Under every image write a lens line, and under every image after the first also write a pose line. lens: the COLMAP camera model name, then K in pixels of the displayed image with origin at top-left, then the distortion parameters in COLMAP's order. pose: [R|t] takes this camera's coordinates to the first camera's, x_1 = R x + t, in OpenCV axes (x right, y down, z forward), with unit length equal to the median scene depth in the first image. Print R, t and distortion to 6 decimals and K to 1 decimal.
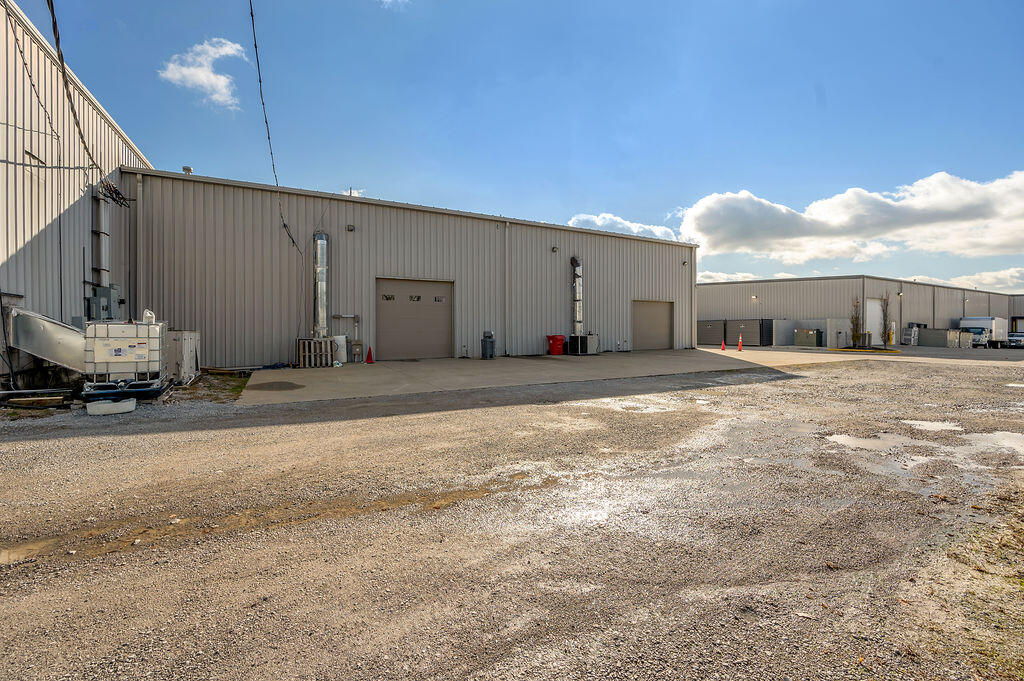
lens RADIAL K [[418.1, 0, 512.1], [0, 418.1, 331.4], [0, 0, 1]] dist [-0.000082, 0.000021]
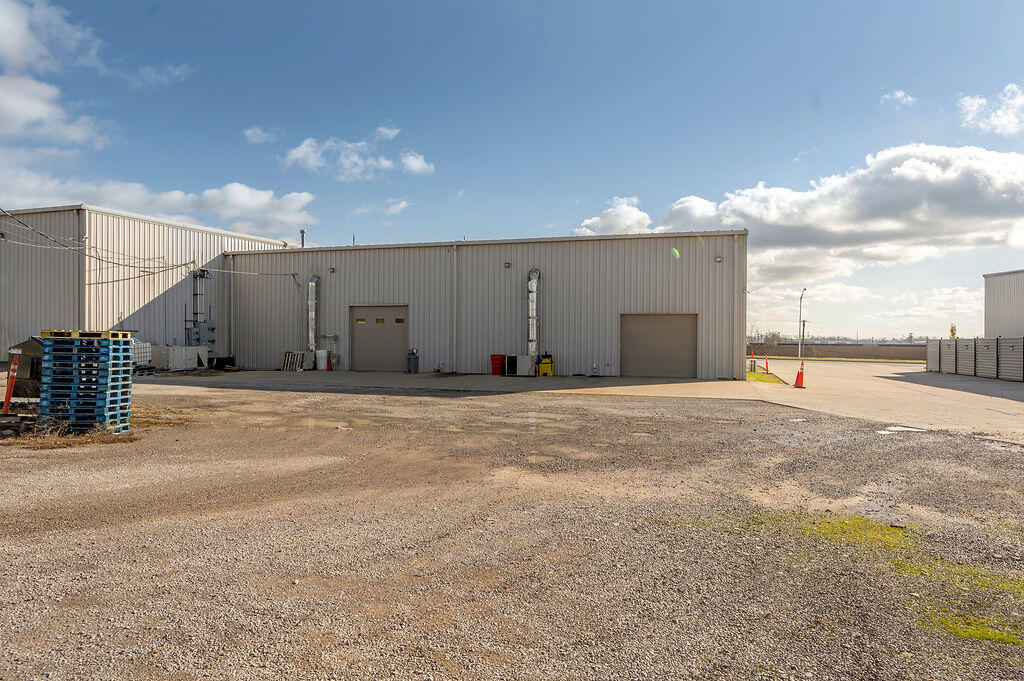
lens RADIAL K [[615.7, 0, 512.4], [0, 615.7, 342.3], [0, 0, 1]] dist [-0.000111, -0.000043]
pose [[0.708062, 0.011283, -0.706060, 1.384013], [-0.014937, 0.999888, 0.000999, -0.025653], [0.705992, 0.009839, 0.708151, 0.008493]]
